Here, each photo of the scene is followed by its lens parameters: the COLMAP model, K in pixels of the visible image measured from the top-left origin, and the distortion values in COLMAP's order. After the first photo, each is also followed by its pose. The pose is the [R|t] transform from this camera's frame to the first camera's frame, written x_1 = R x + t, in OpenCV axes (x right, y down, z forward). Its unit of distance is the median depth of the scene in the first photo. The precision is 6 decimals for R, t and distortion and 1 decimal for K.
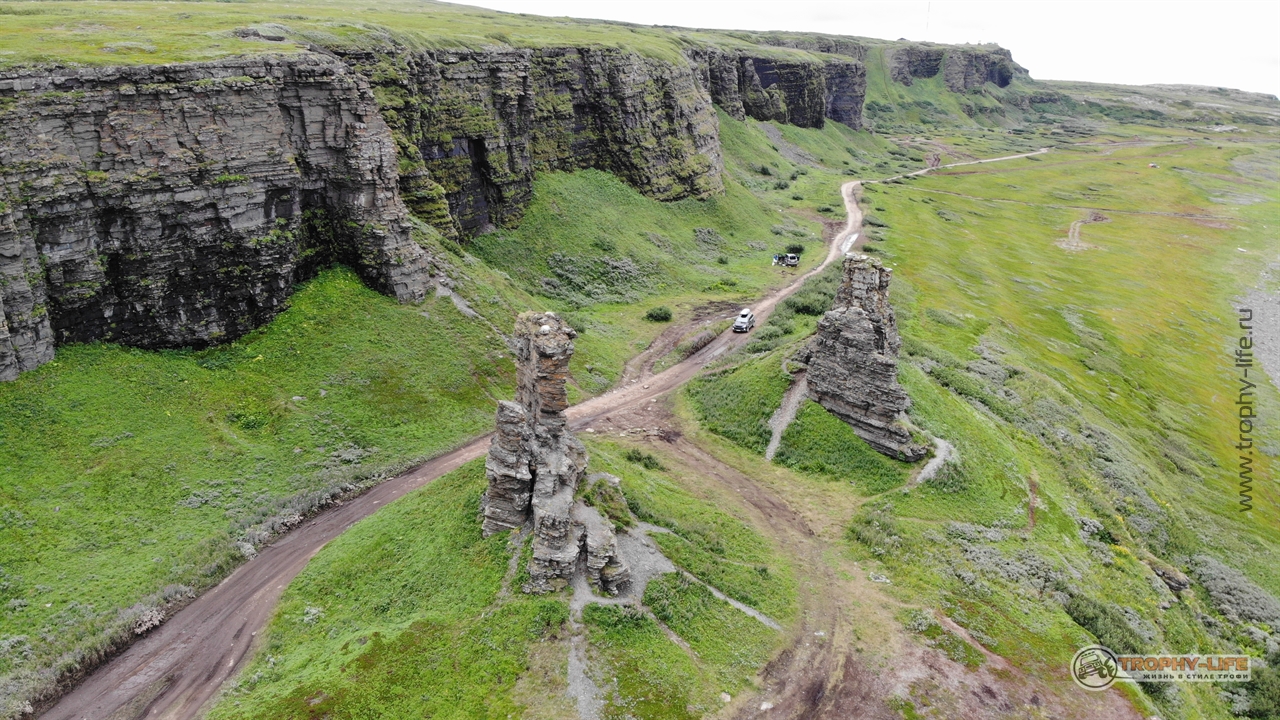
lens RADIAL K [[929.6, 0, 639.9], [0, 929.6, 369.8], [0, 0, 1]] dist [0.097059, -0.219240]
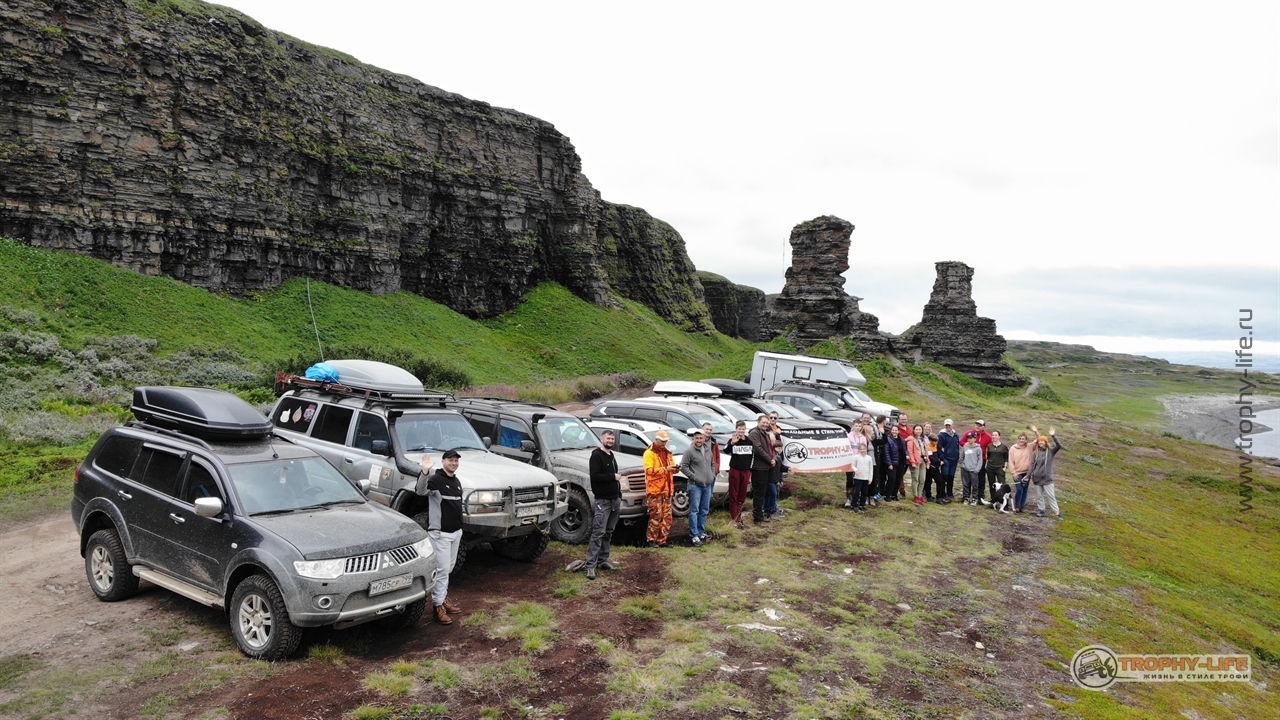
lens RADIAL K [[929.6, 0, 634.1], [0, 929.6, 373.2], [0, 0, 1]] dist [0.097059, -0.219240]
pose [[0.990207, -0.001446, 0.139600, -0.422865], [0.039549, 0.961889, -0.270565, 0.397669], [-0.133889, 0.273436, 0.952526, -0.217815]]
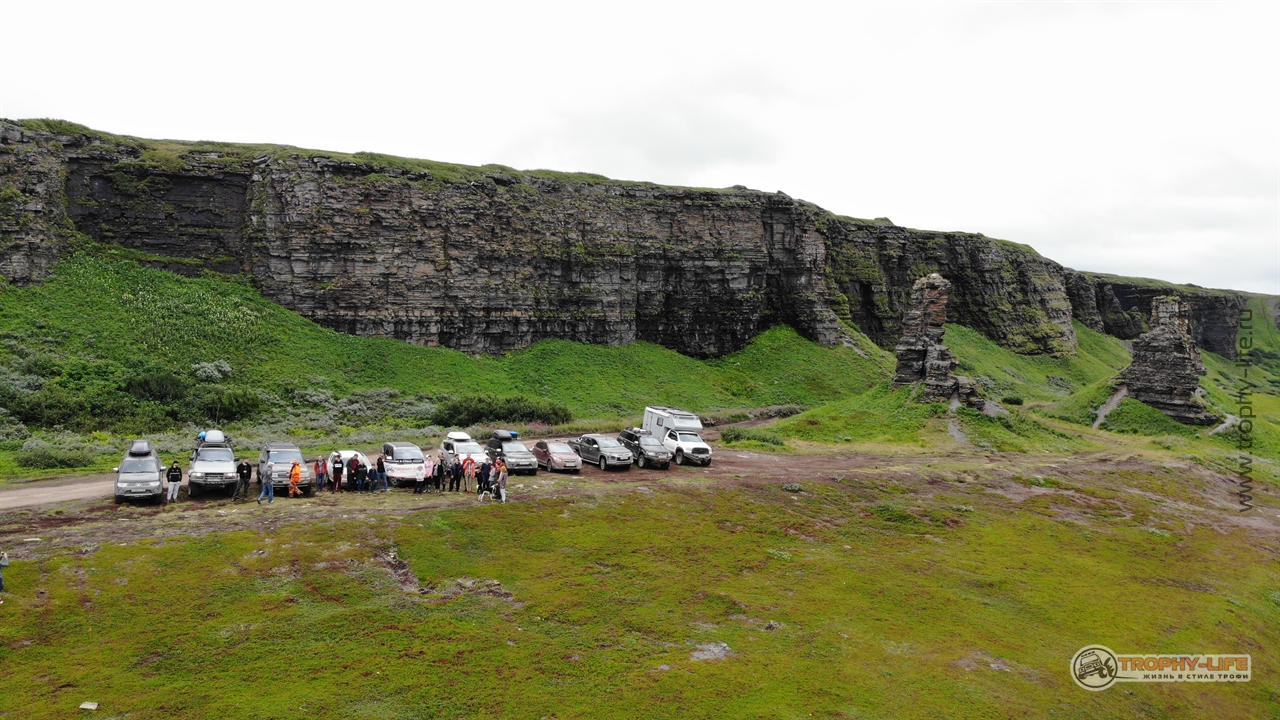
lens RADIAL K [[929.6, 0, 626.8], [0, 929.6, 363.2], [0, 0, 1]] dist [0.097059, -0.219240]
pose [[0.928753, 0.000458, -0.370699, 0.011306], [-0.108199, 0.956790, -0.269901, 0.435218], [0.354557, 0.290781, 0.888671, -0.488918]]
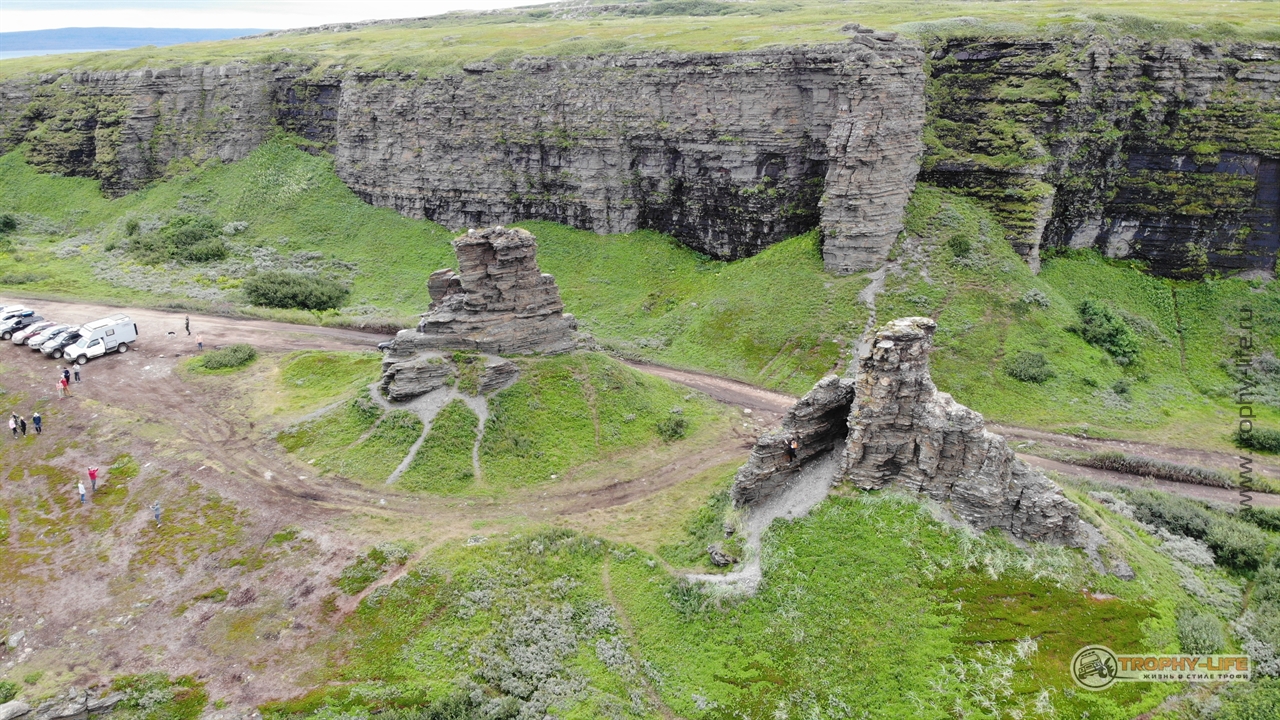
lens RADIAL K [[929.6, 0, 642.0], [0, 929.6, 378.1], [0, 0, 1]] dist [0.097059, -0.219240]
pose [[0.049635, 0.313005, -0.948453, 0.895156], [-0.313434, 0.906533, 0.282768, -0.219610], [0.948312, 0.283242, 0.143102, 0.739536]]
